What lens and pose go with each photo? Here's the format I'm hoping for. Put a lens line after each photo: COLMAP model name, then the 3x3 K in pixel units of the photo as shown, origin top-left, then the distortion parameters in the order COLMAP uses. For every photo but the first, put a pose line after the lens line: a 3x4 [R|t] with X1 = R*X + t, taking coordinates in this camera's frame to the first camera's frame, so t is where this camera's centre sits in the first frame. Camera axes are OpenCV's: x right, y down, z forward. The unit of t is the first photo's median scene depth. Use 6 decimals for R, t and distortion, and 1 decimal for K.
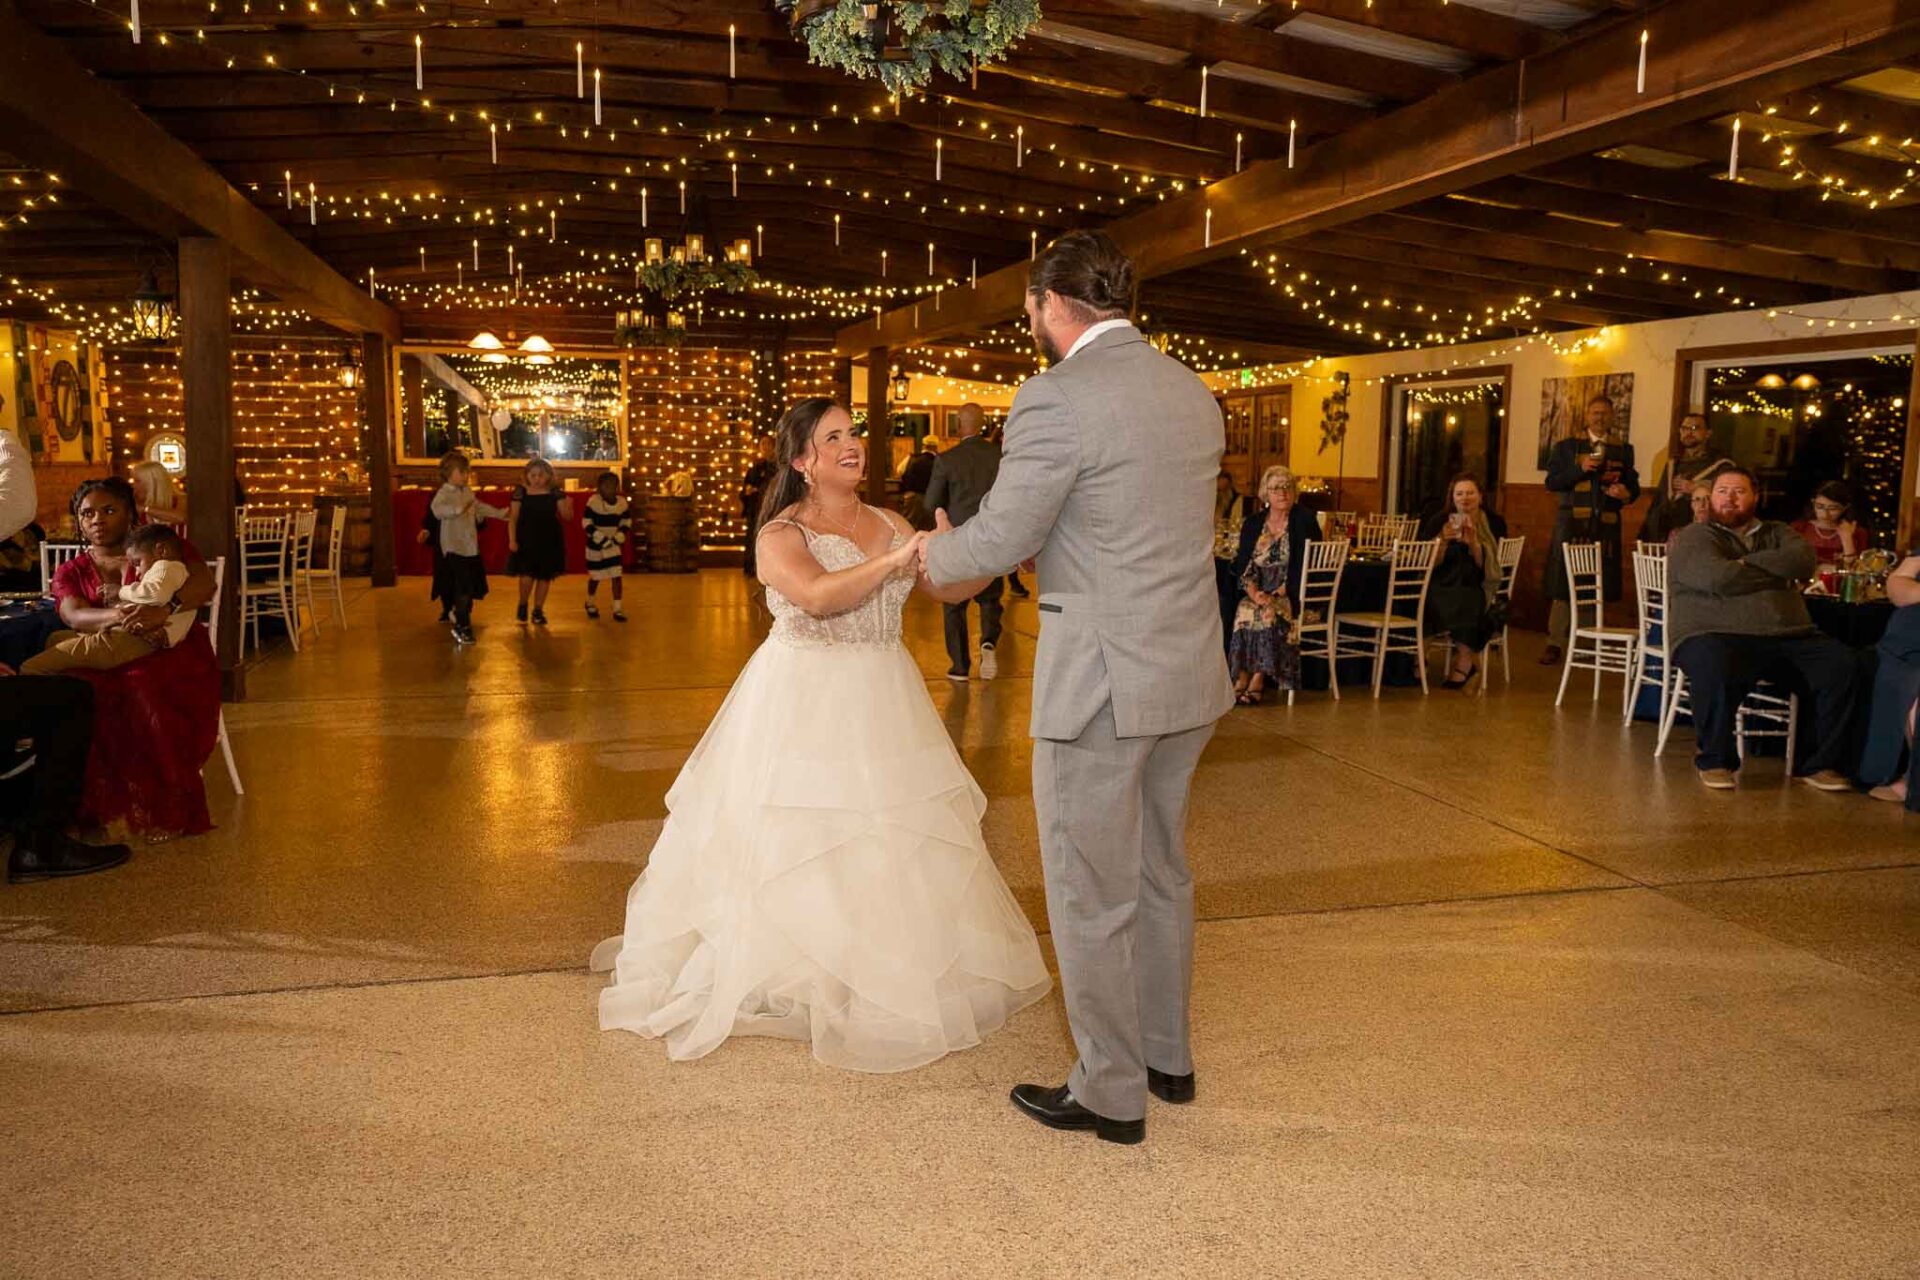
lens RADIAL K [[1422.9, 0, 958.9], [0, 1422.9, 662.6], [0, 0, 1]] dist [-0.012918, -0.003035]
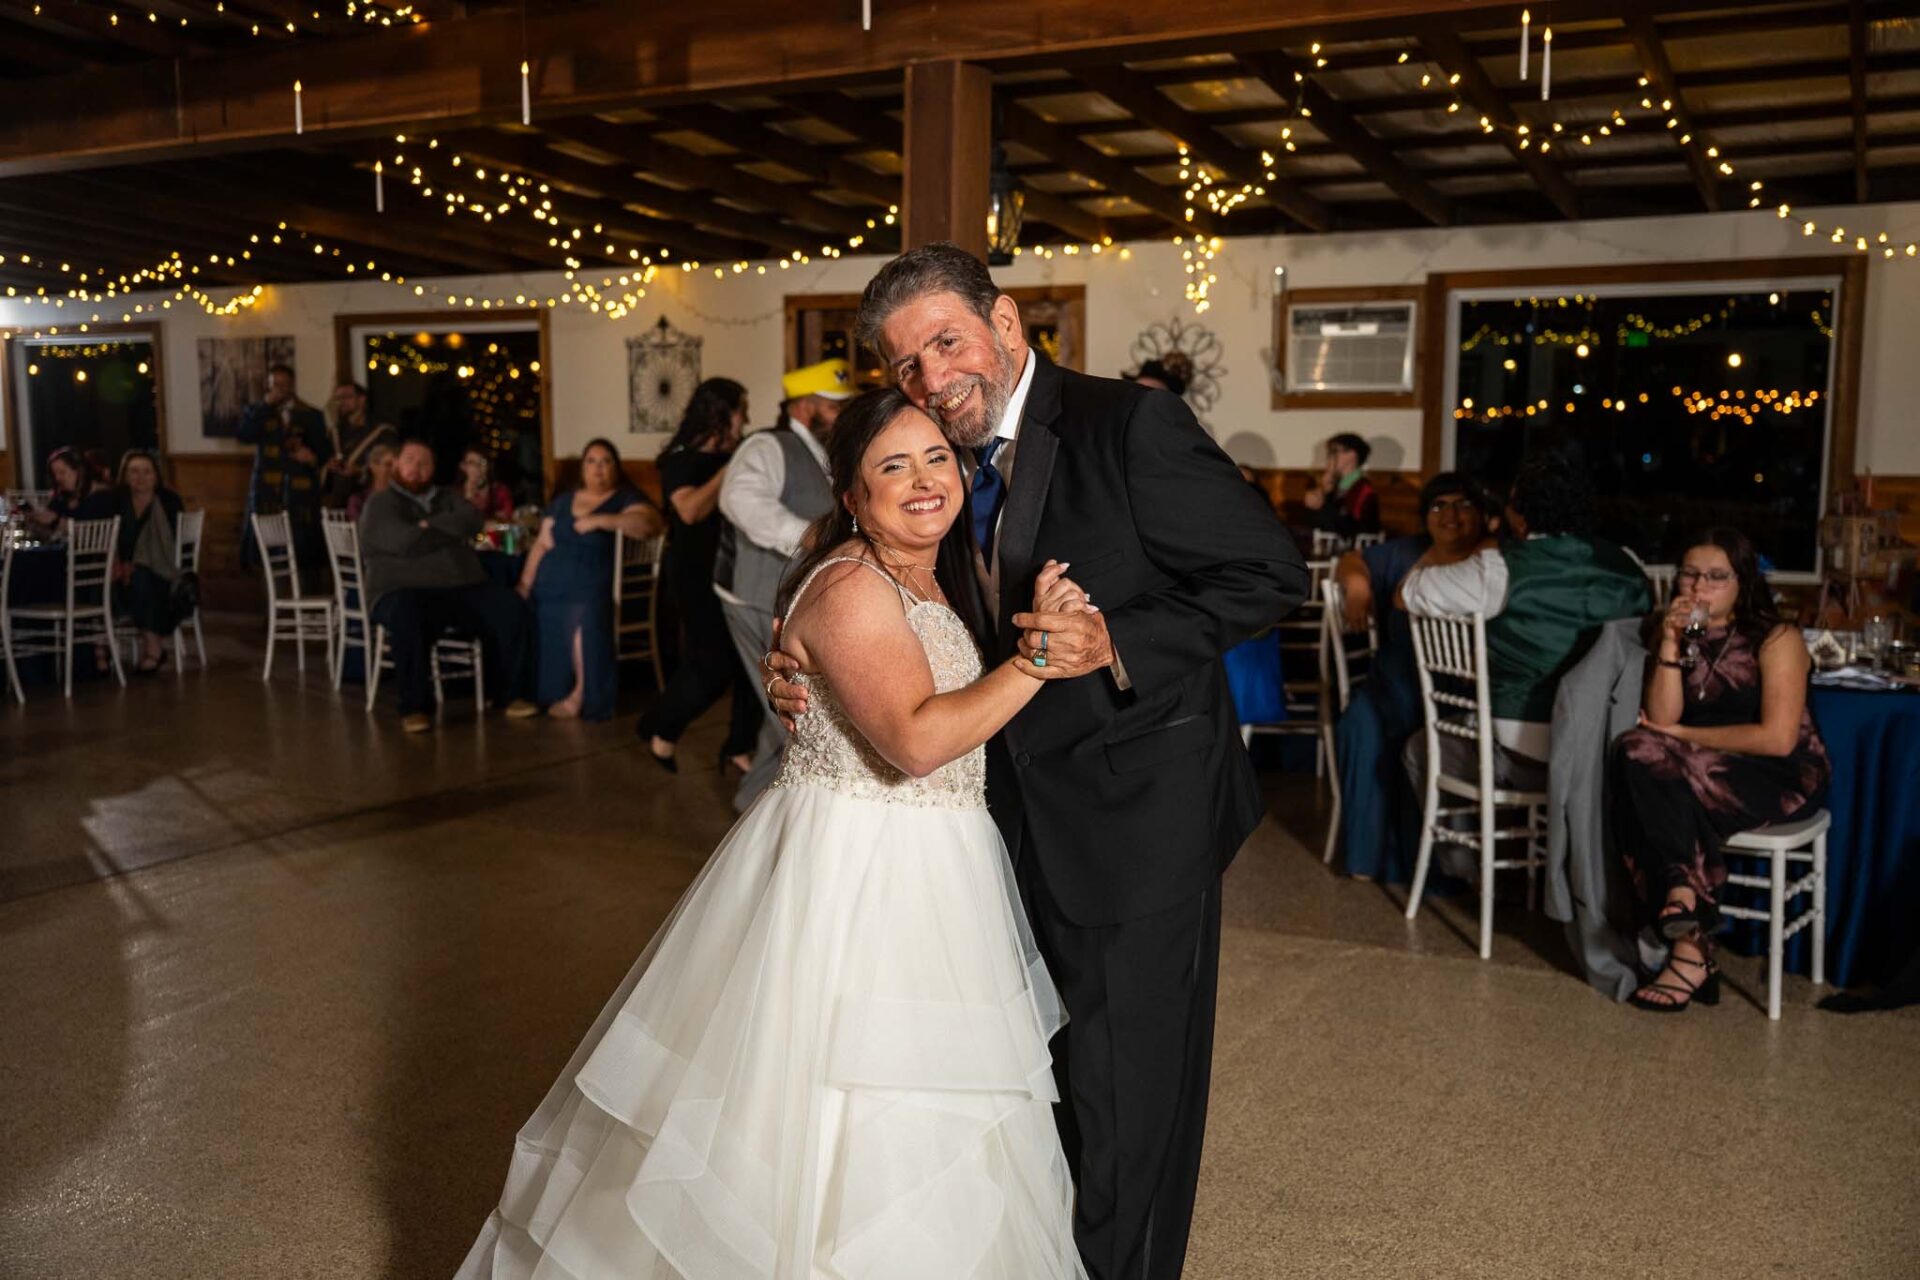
lens RADIAL K [[1907.1, 0, 966.1], [0, 1907.1, 661.6], [0, 0, 1]] dist [-0.004962, 0.002347]
pose [[0.705426, -0.102346, 0.701356, -0.160595], [0.108227, 0.993470, 0.036117, 0.022616], [-0.700473, 0.050428, 0.711896, -0.280316]]
